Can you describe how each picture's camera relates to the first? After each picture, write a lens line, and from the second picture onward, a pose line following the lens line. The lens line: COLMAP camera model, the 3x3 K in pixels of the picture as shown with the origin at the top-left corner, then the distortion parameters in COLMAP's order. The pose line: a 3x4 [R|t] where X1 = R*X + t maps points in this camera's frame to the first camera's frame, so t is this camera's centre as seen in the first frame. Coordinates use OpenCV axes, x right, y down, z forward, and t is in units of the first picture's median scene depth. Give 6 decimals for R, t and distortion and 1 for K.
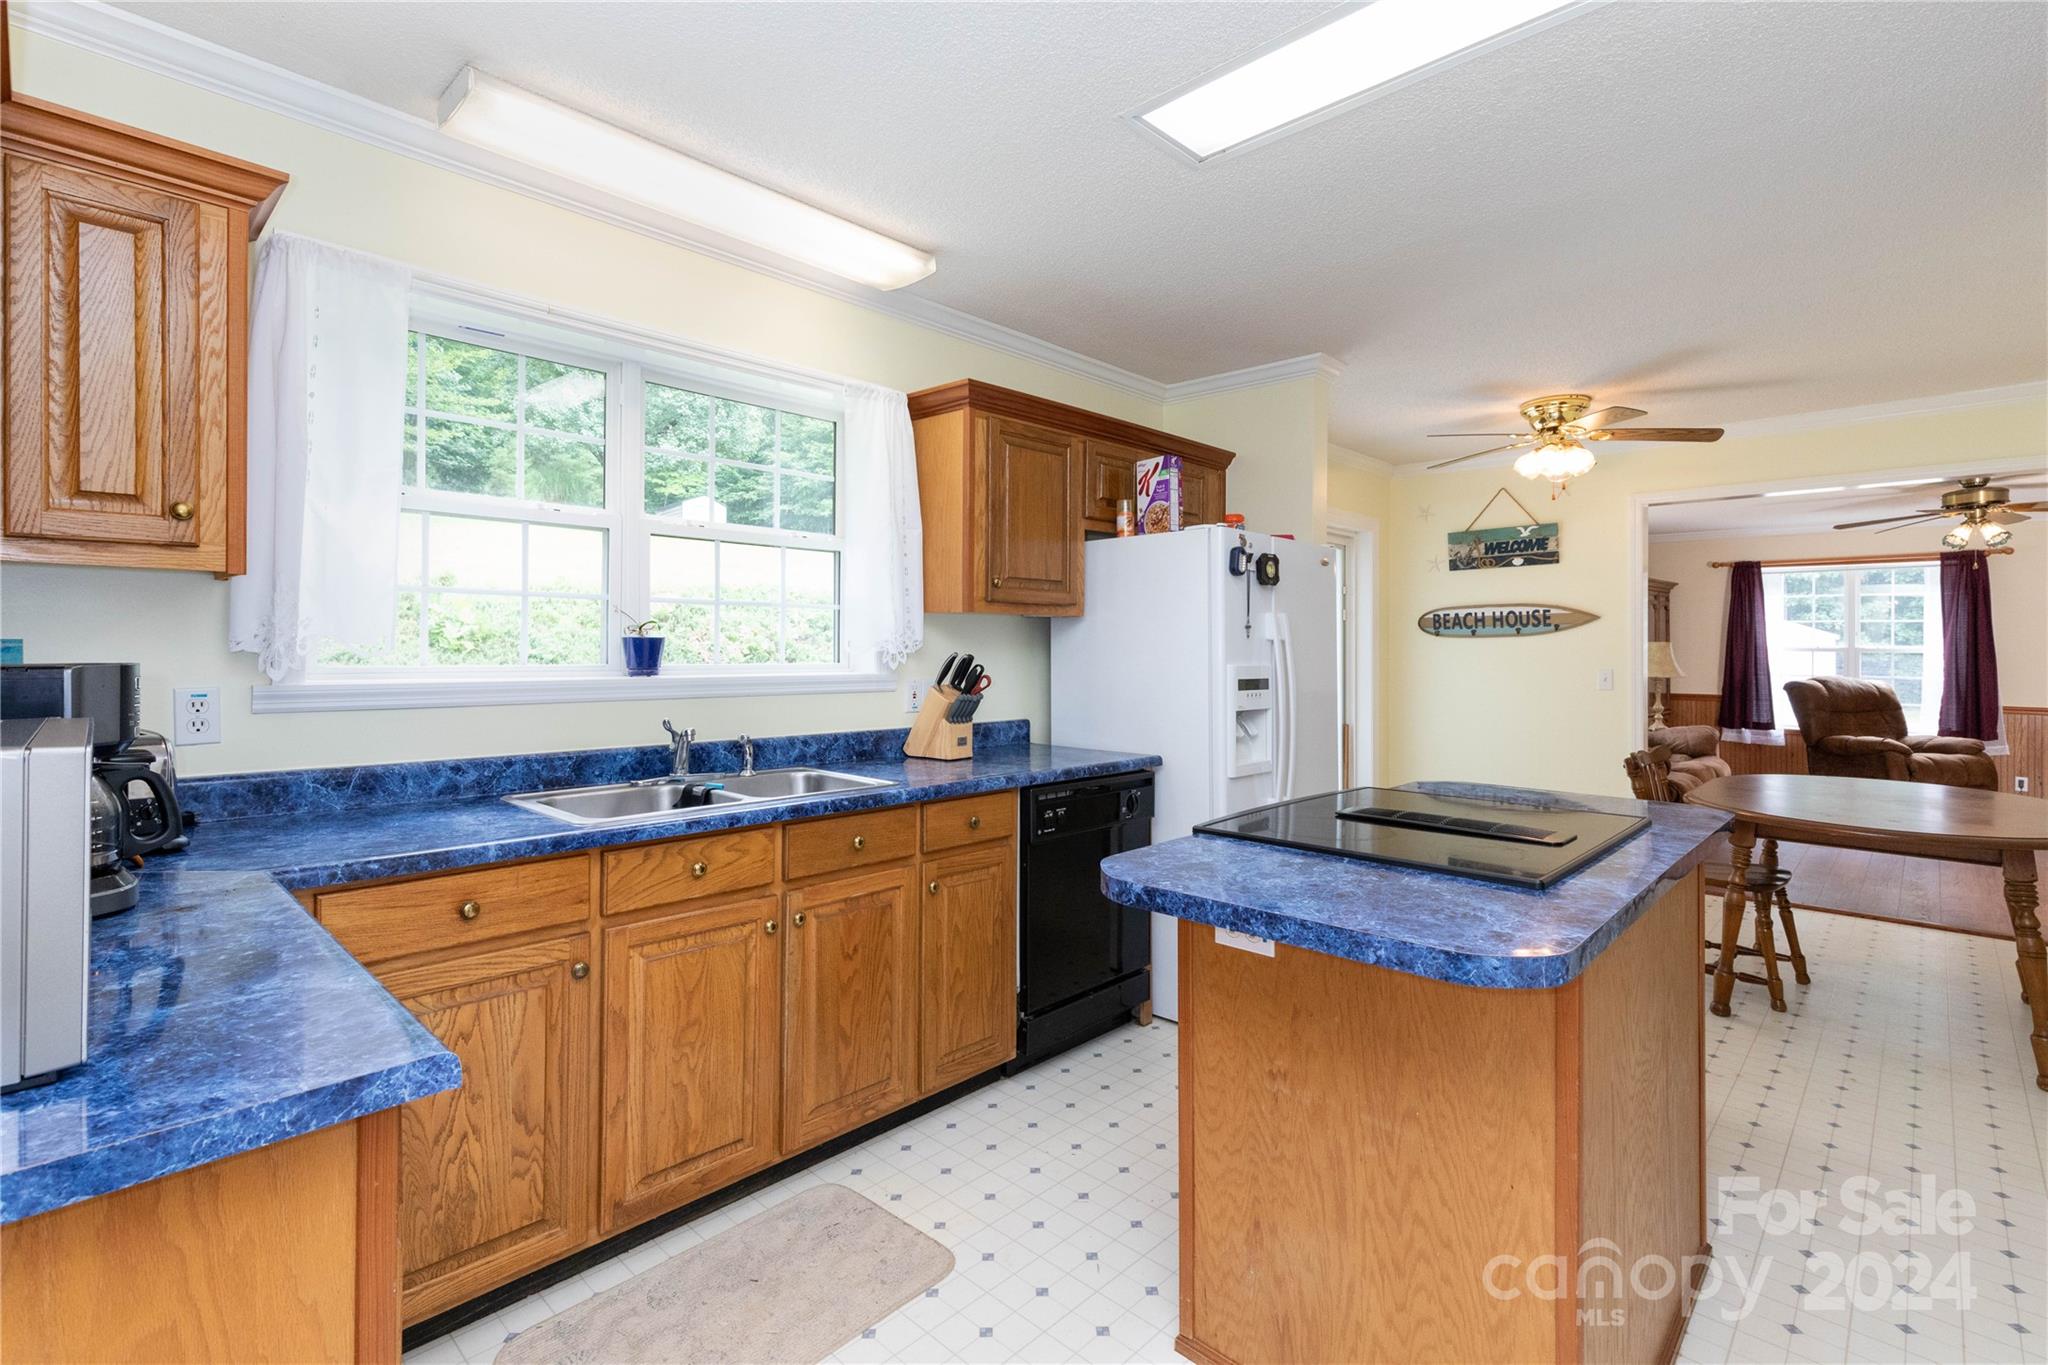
lens RADIAL K [[938.7, 0, 1034.5], [0, 938.7, 635.8], [0, 0, 1]] dist [0.011511, -0.000213]
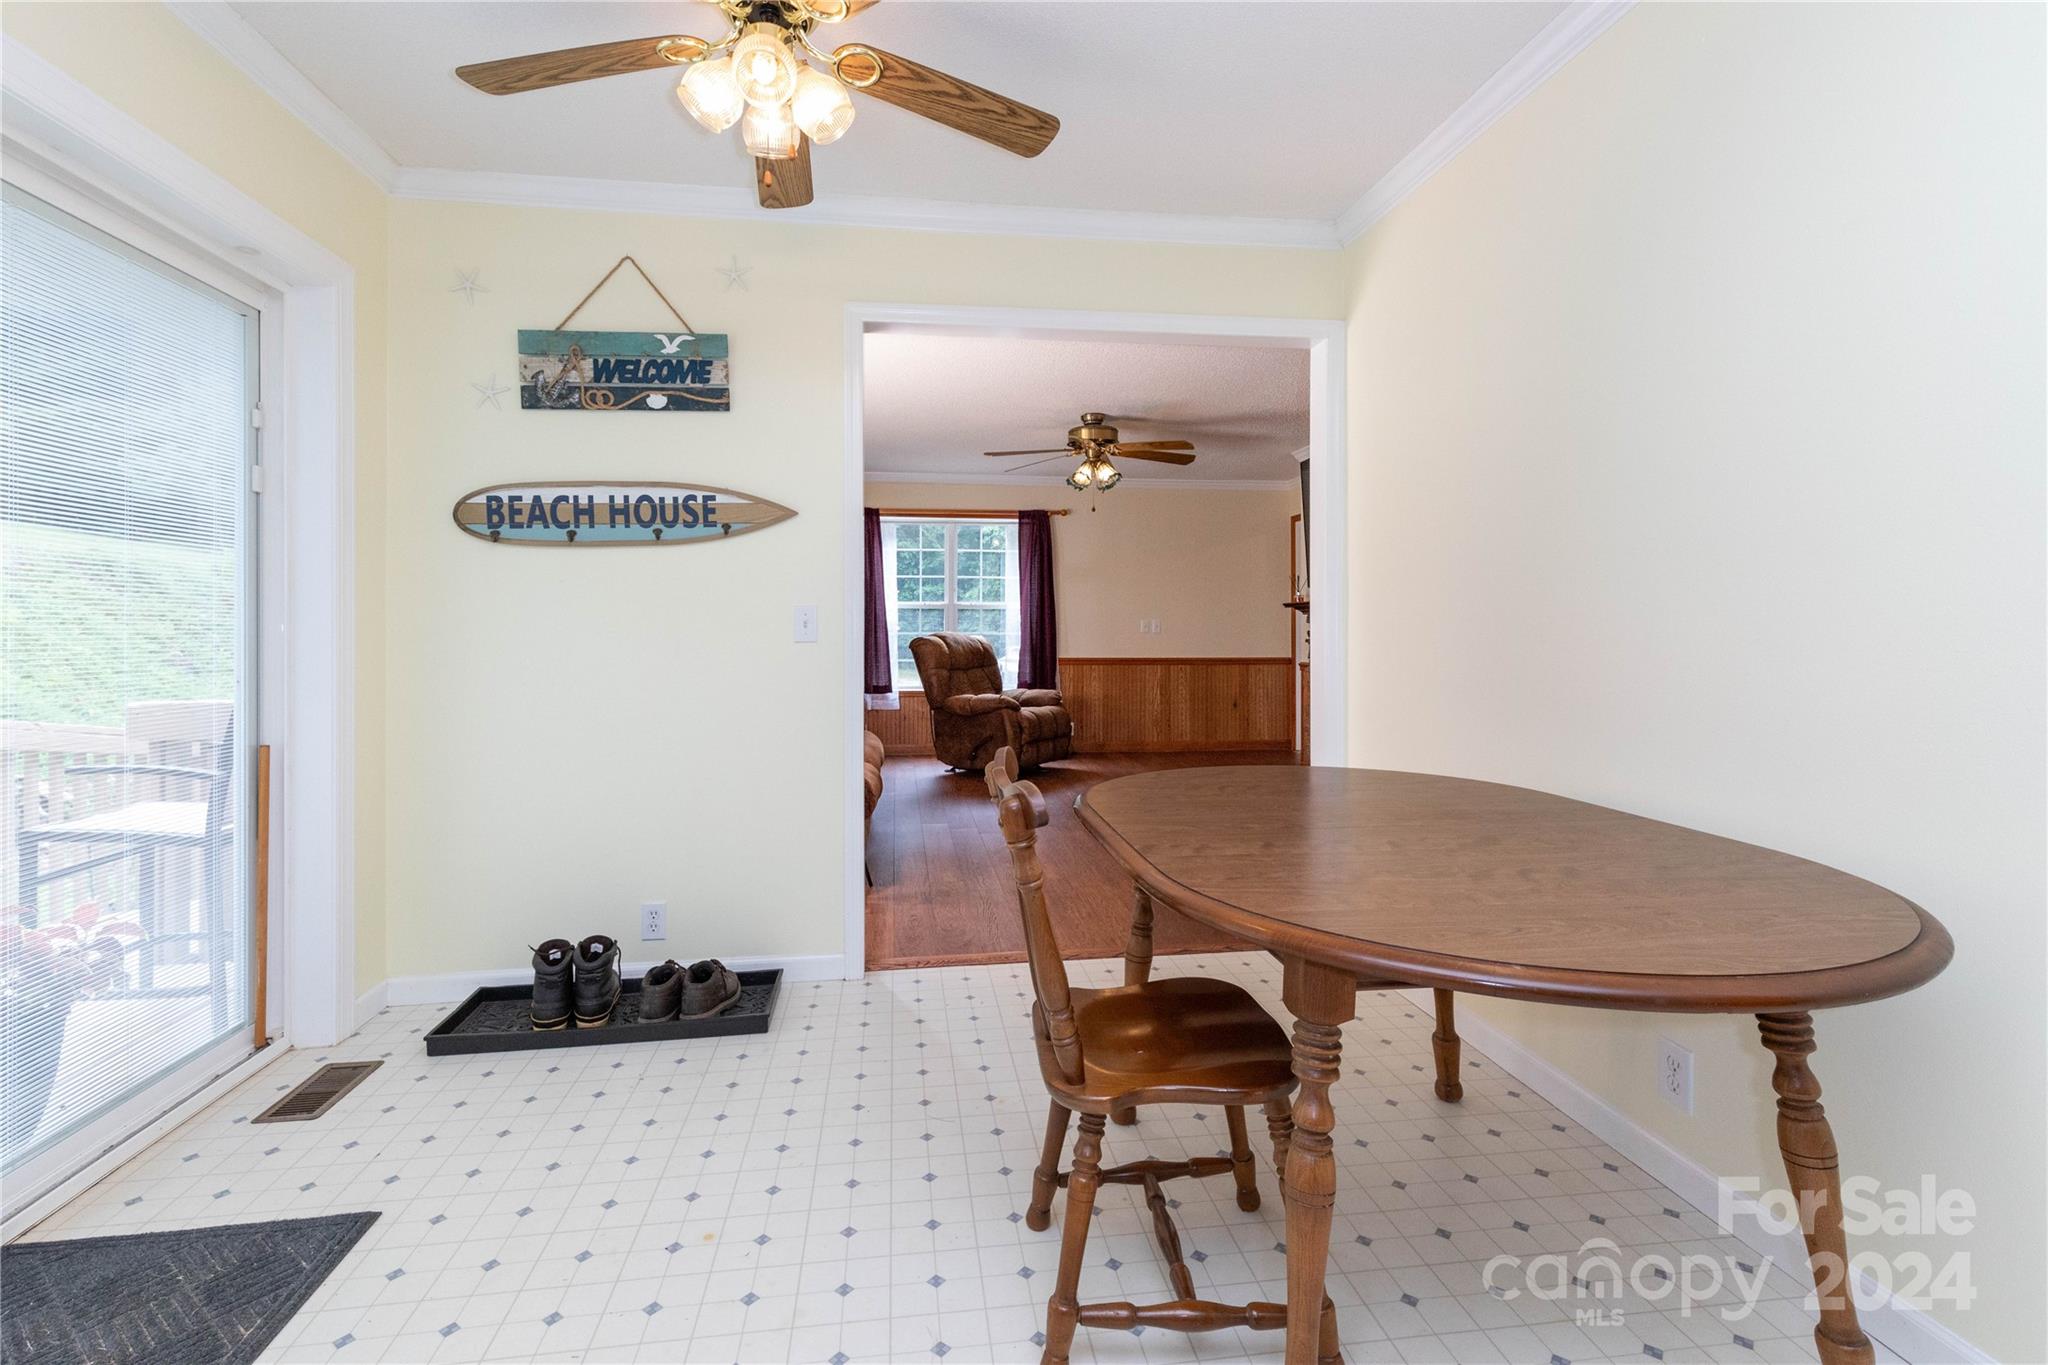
lens RADIAL K [[953.4, 0, 1028.7], [0, 953.4, 625.9], [0, 0, 1]] dist [-0.000682, -0.000061]
pose [[0.626115, -0.006734, 0.779702, 0.227145], [-0.002958, 0.999935, 0.011011, 0.038104], [-0.779725, -0.009200, 0.626054, 0.500926]]
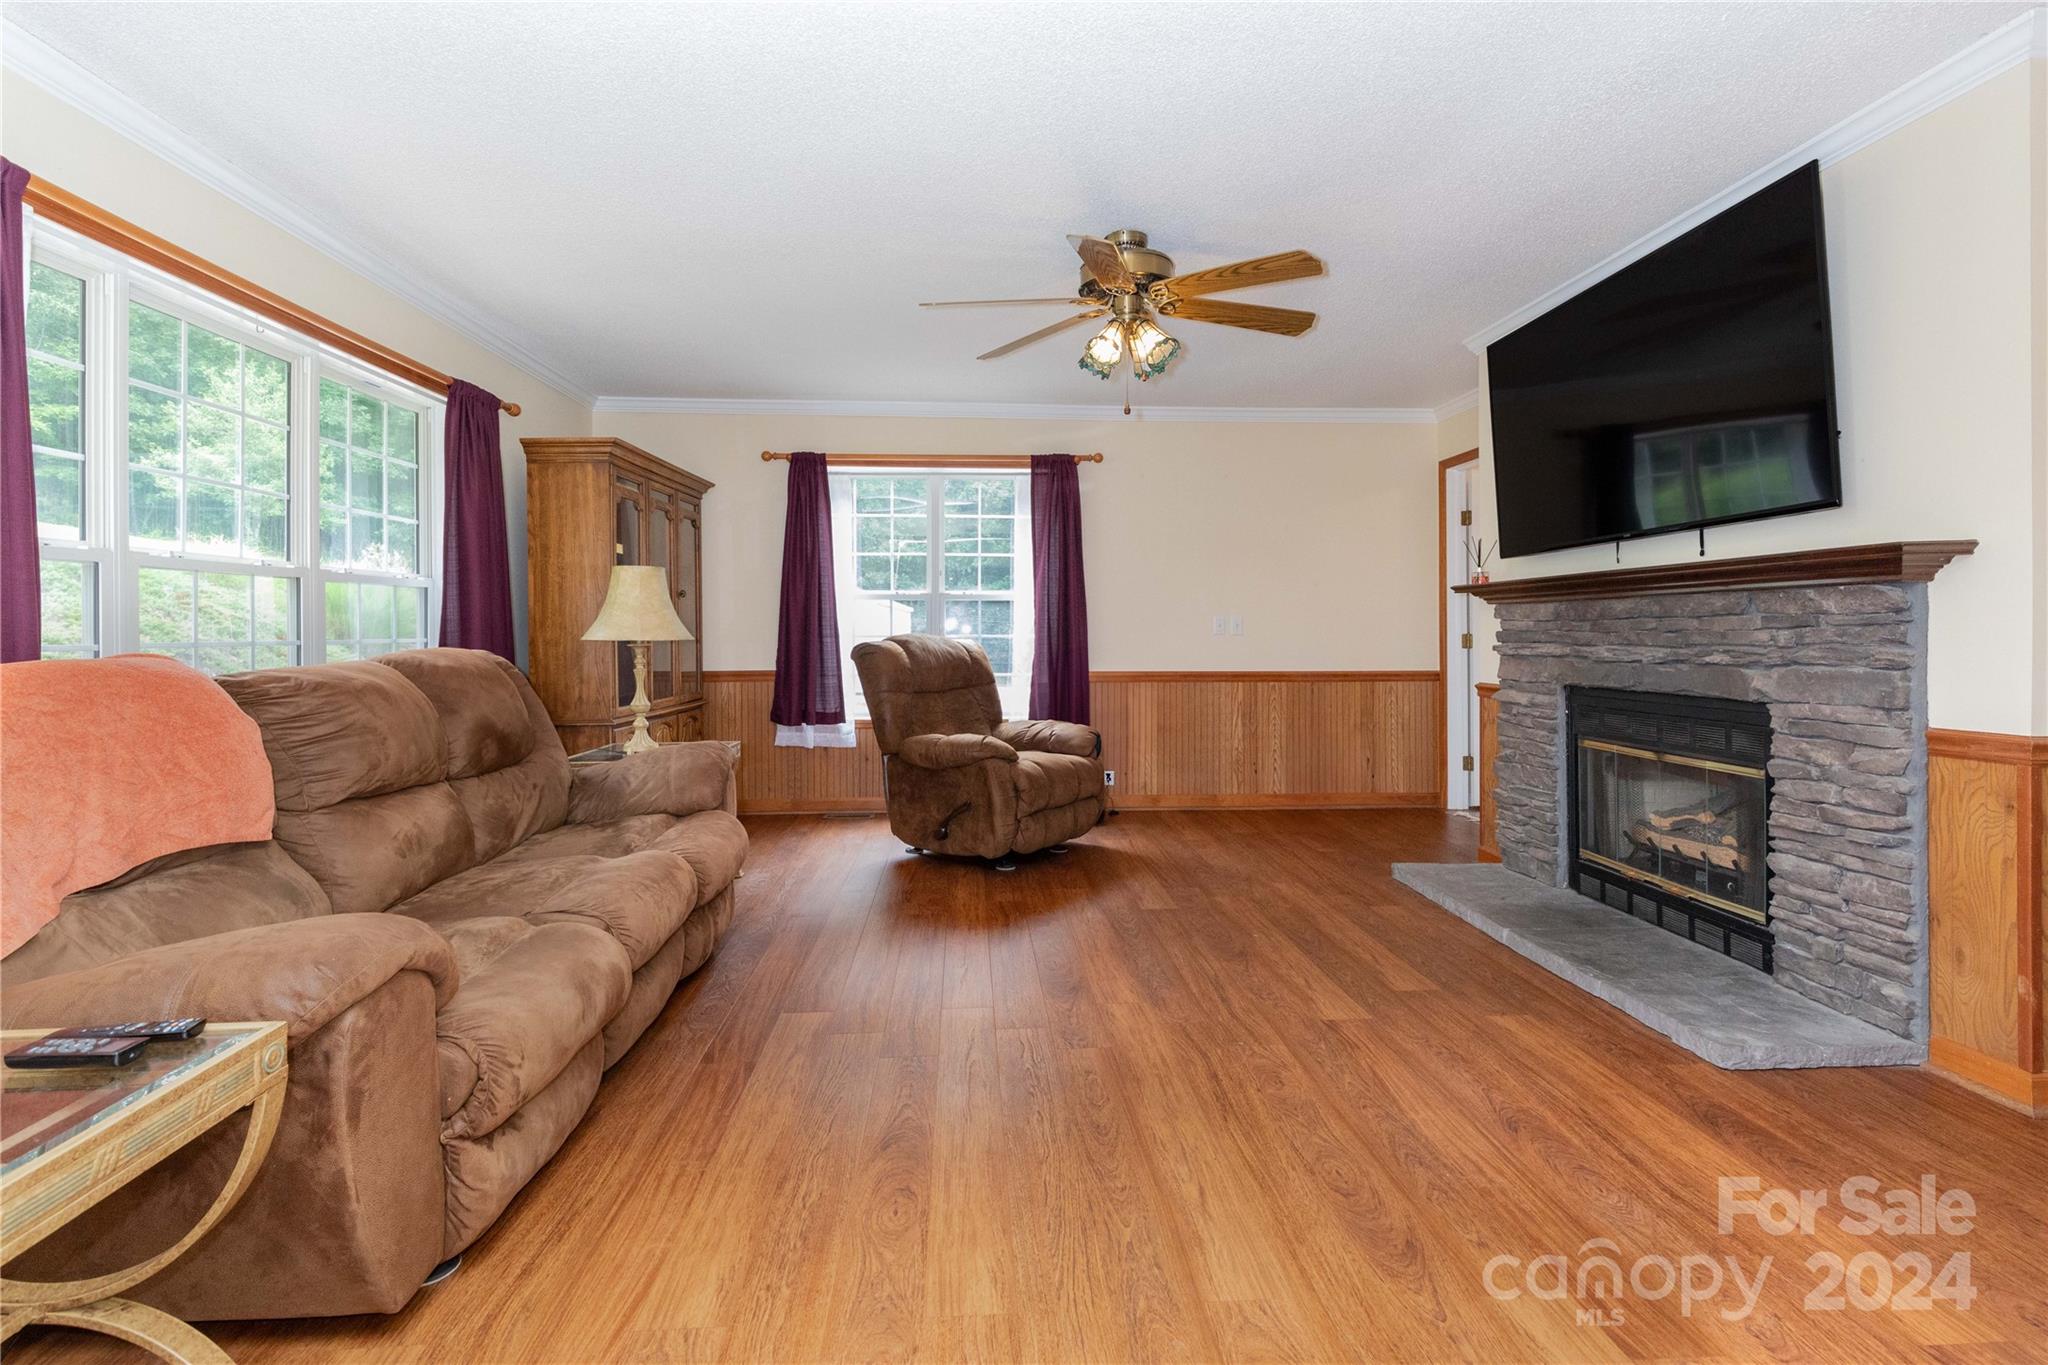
lens RADIAL K [[938.7, 0, 1013.4], [0, 938.7, 623.3], [0, 0, 1]] dist [0.011511, -0.000213]
pose [[0.692699, -0.005552, 0.721205, 0.649042], [-0.000220, 0.999969, 0.007910, 0.044565], [-0.721227, -0.005638, 0.692676, 0.769834]]
